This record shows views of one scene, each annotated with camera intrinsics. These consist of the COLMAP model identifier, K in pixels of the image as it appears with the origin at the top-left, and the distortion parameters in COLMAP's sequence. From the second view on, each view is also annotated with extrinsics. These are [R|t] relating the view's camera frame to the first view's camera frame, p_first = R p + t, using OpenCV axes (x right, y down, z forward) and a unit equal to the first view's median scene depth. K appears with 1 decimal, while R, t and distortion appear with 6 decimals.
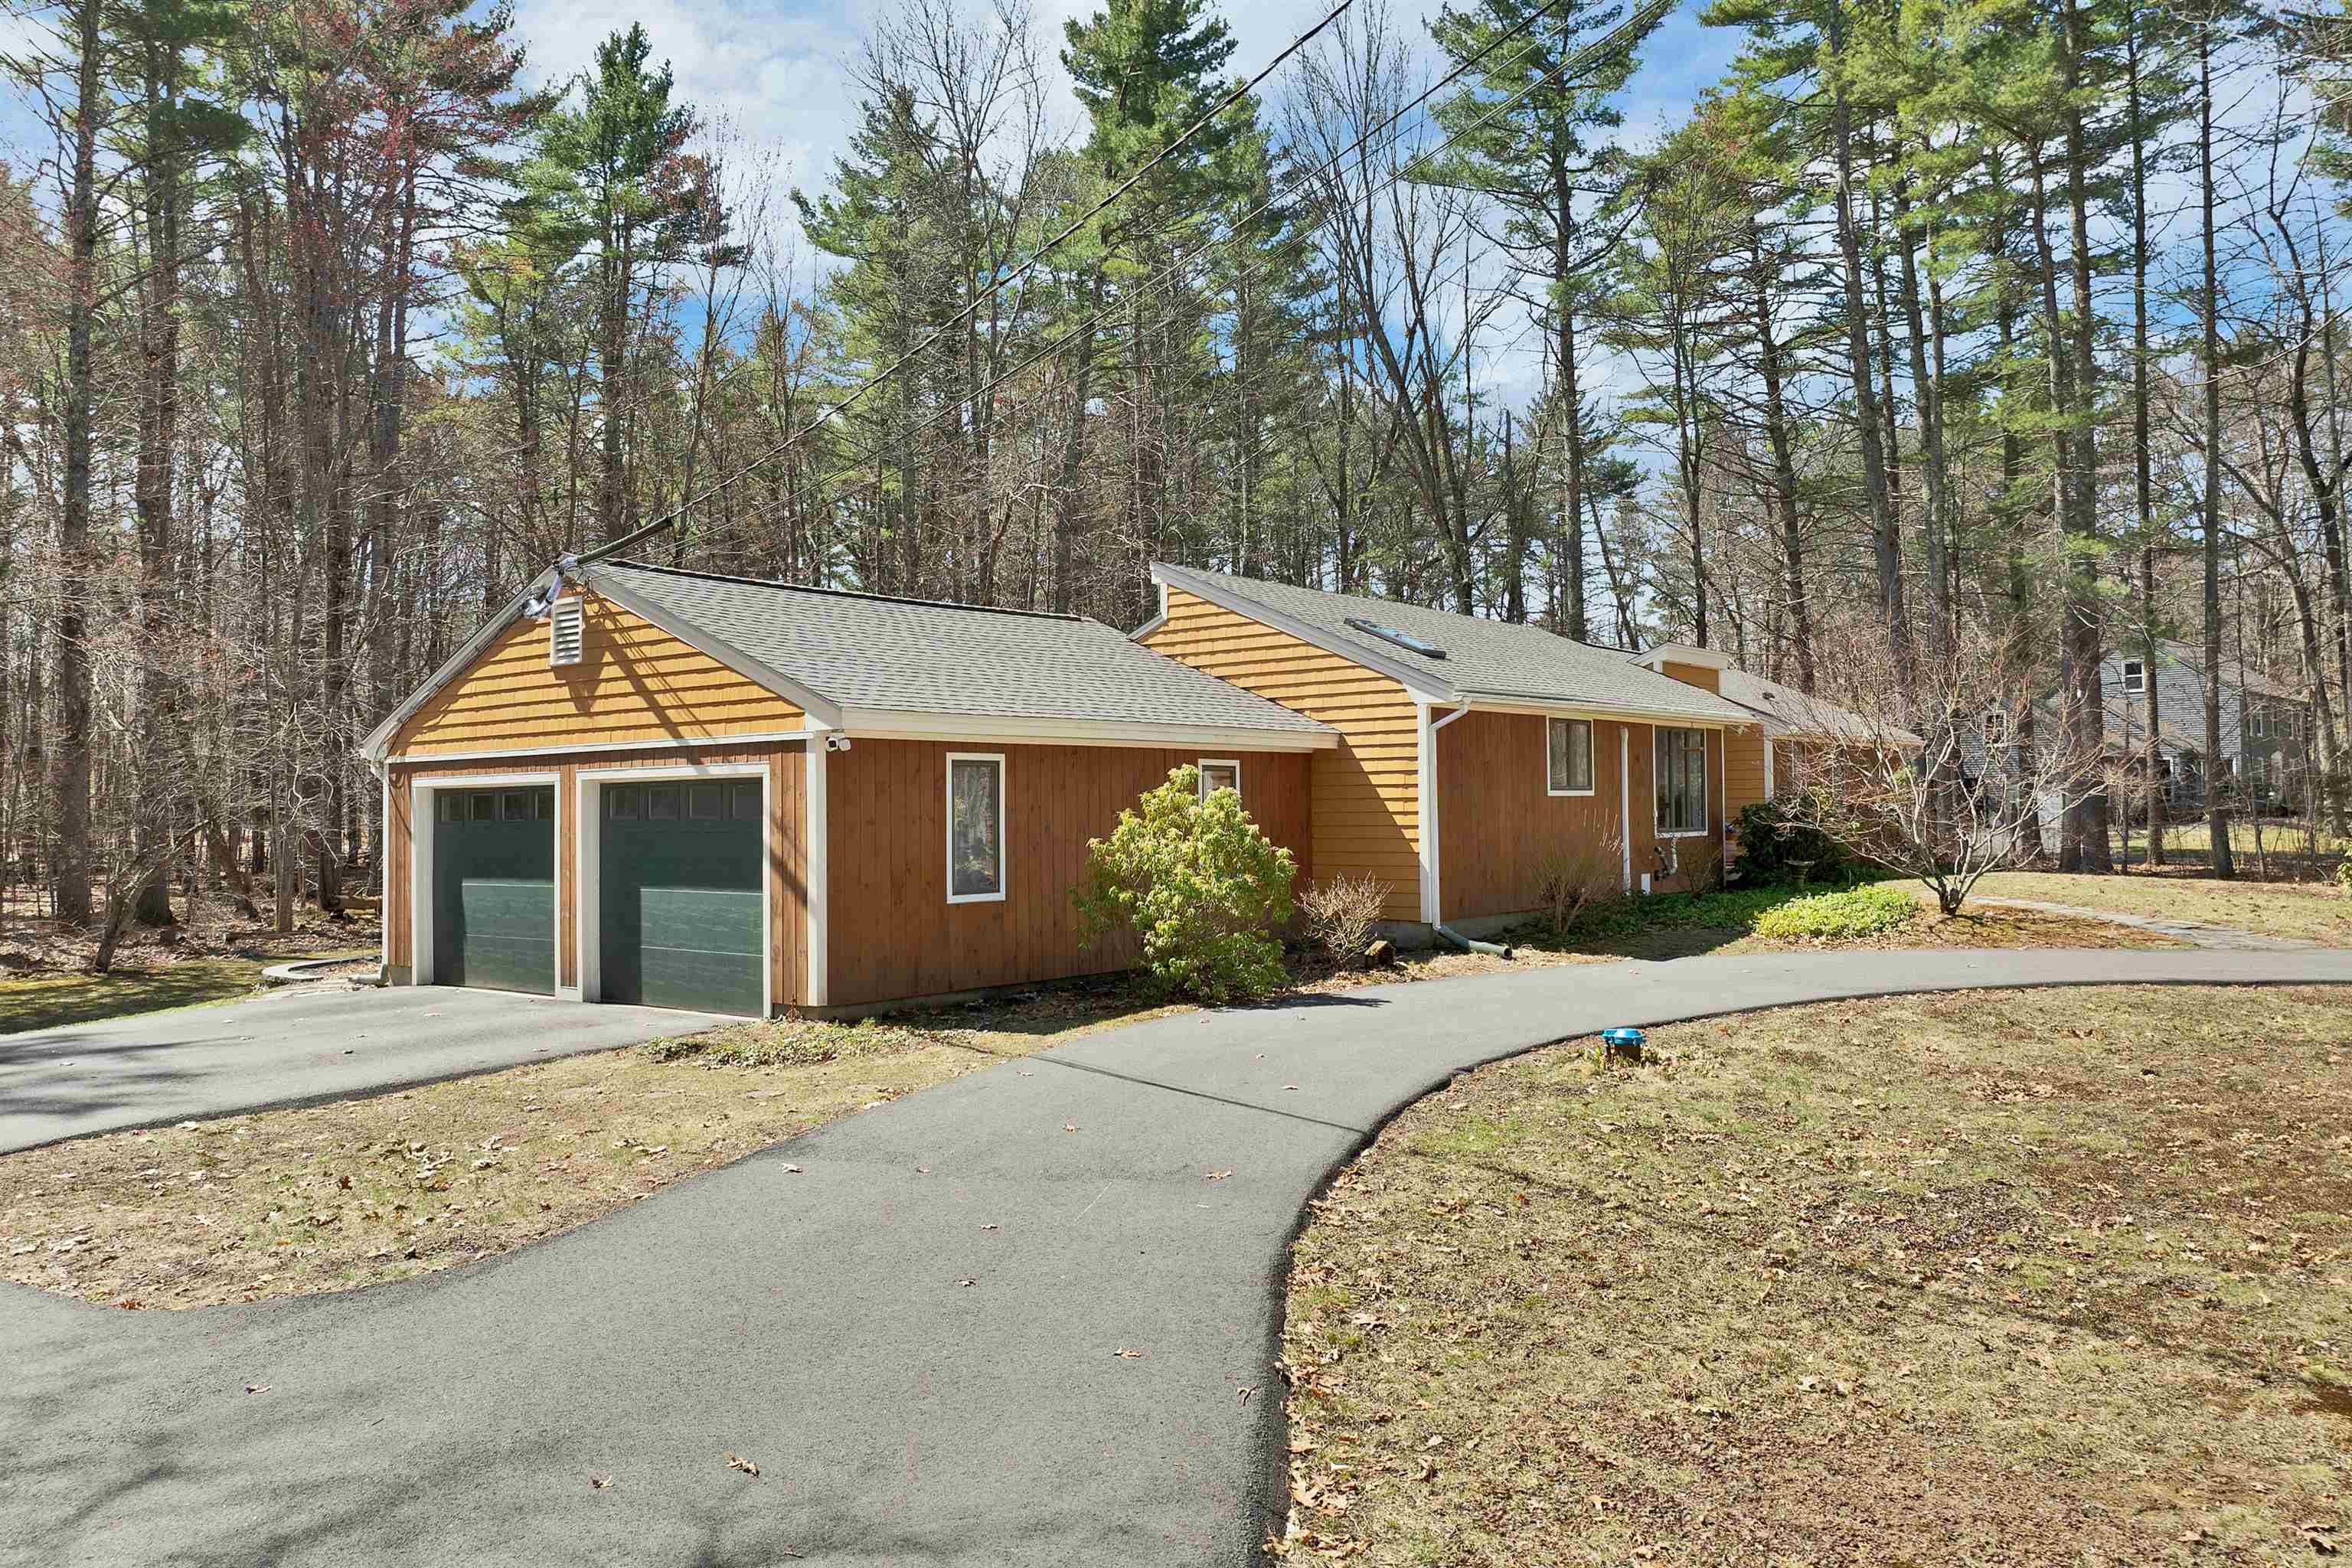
lens RADIAL K [[1695.9, 0, 1186.6], [0, 1695.9, 786.9], [0, 0, 1]] dist [-0.038736, 0.005075]
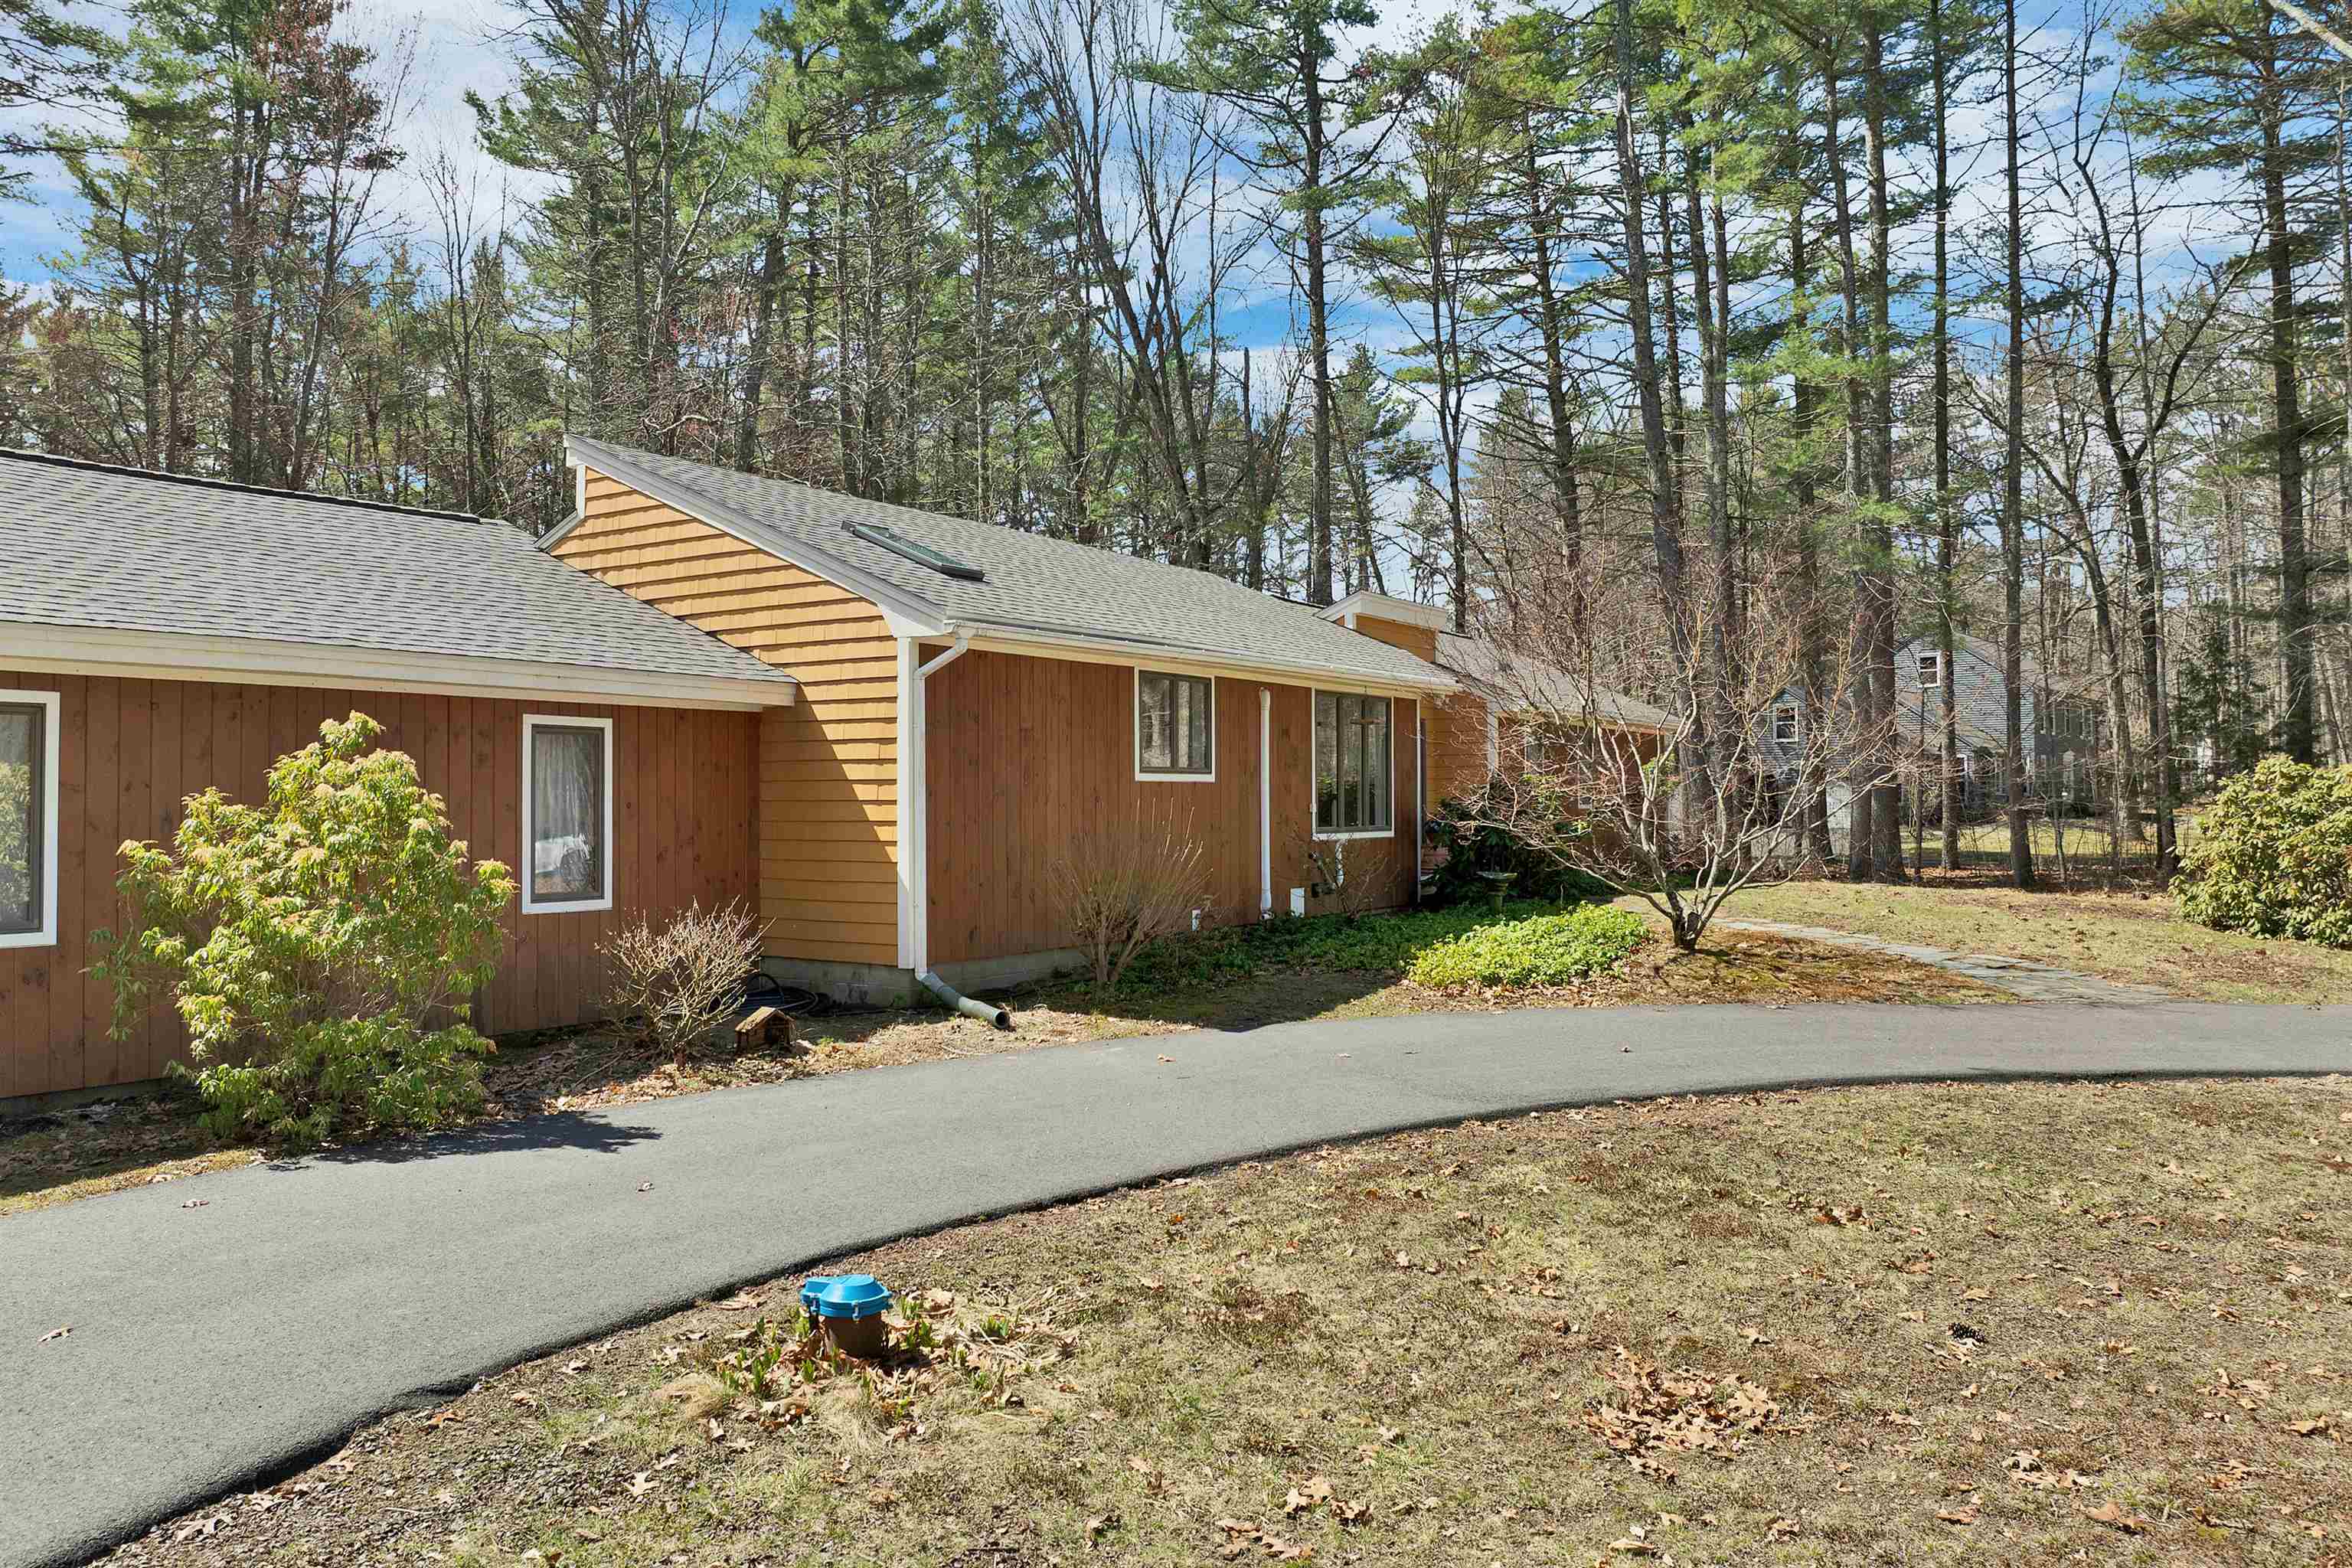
lens RADIAL K [[1695.9, 0, 1185.8], [0, 1695.9, 778.7], [0, 0, 1]] dist [-0.038736, 0.005075]
pose [[0.994968, 0.008871, 0.099798, 0.115603], [-0.008715, 0.999960, -0.001999, 0.004094], [-0.099812, 0.001119, 0.995006, 0.207663]]
